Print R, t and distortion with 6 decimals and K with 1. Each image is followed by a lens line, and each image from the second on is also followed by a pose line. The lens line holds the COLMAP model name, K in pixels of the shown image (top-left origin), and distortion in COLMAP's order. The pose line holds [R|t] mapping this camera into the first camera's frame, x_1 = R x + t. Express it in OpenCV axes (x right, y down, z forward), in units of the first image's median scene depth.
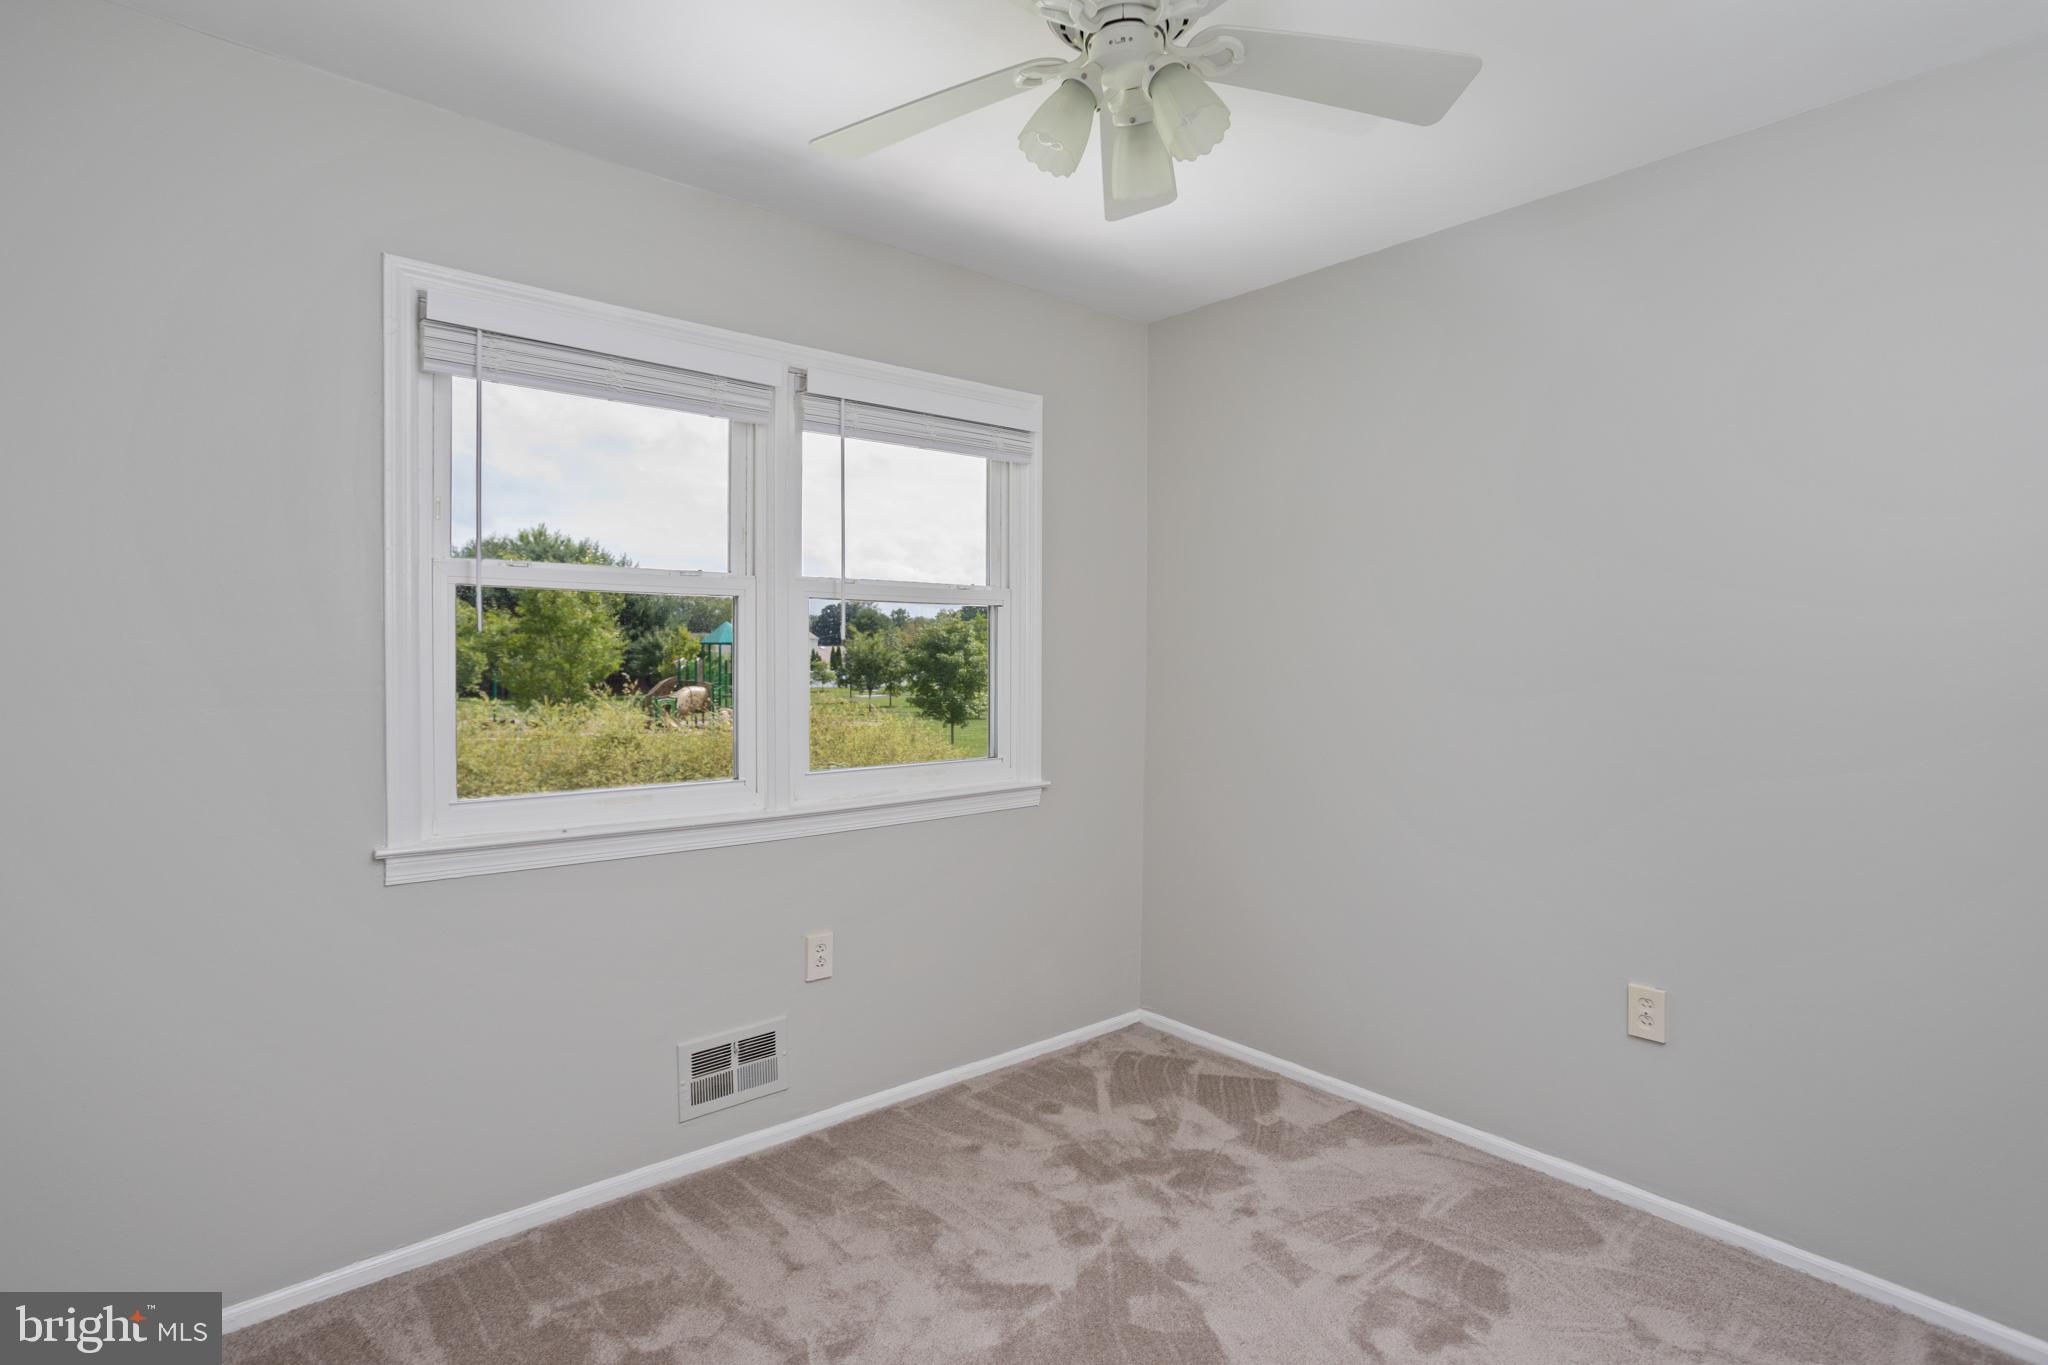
lens RADIAL K [[1015.6, 0, 1024.0], [0, 1015.6, 682.5], [0, 0, 1]] dist [0.037443, -0.000044]
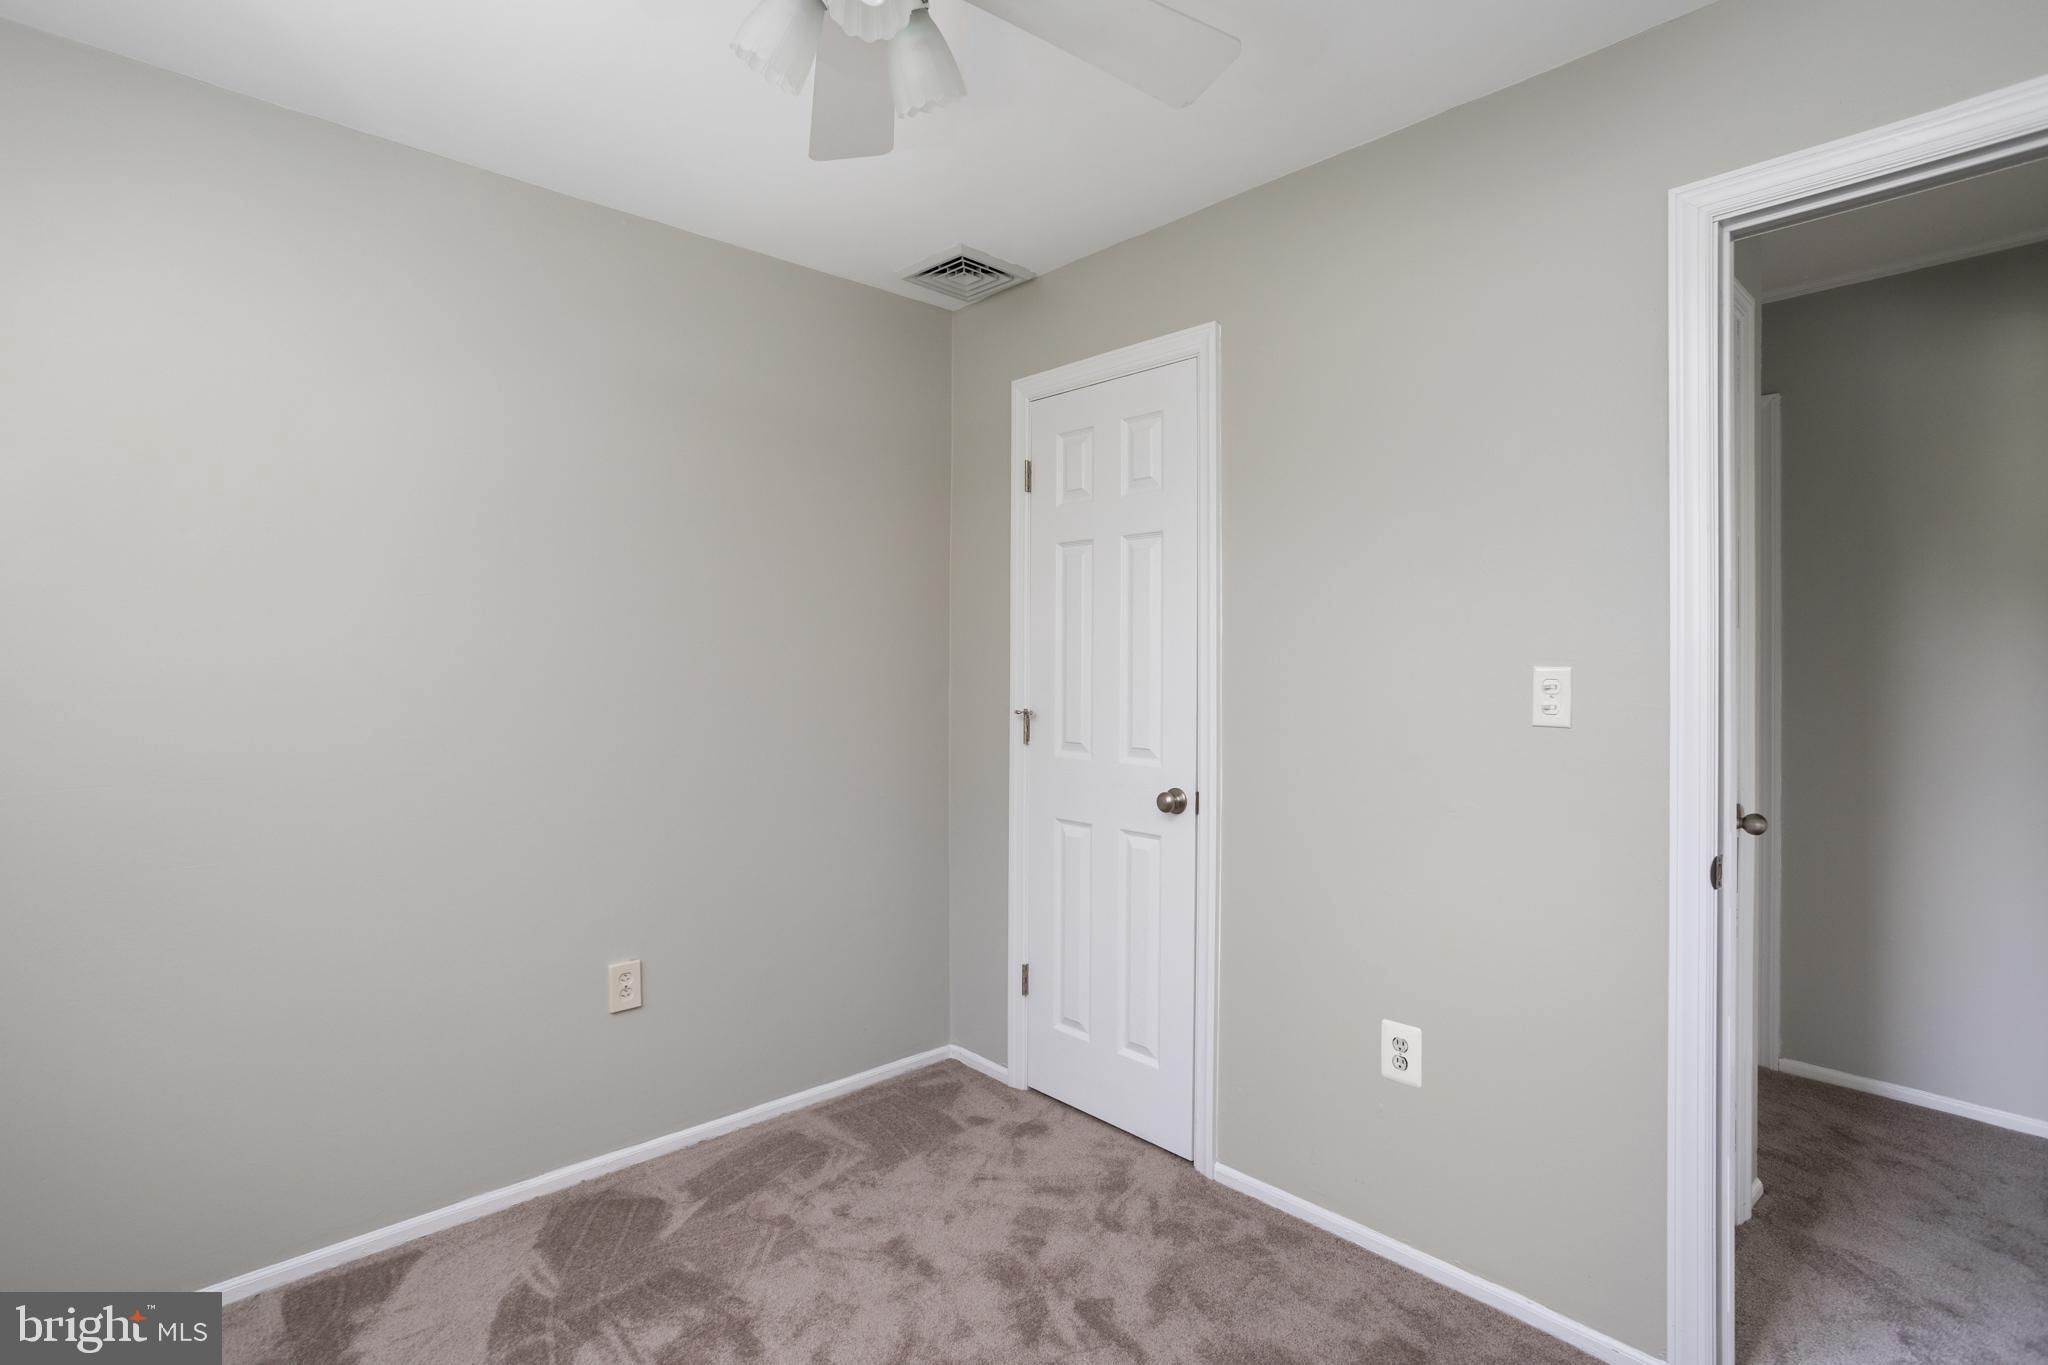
lens RADIAL K [[1015.6, 0, 1024.0], [0, 1015.6, 682.5], [0, 0, 1]] dist [0.037443, -0.000044]
pose [[-0.037272, -0.009657, 0.999258, -0.353842], [0.021787, 0.999708, 0.010474, 0.003768], [-0.999068, 0.022161, -0.037051, 0.455979]]
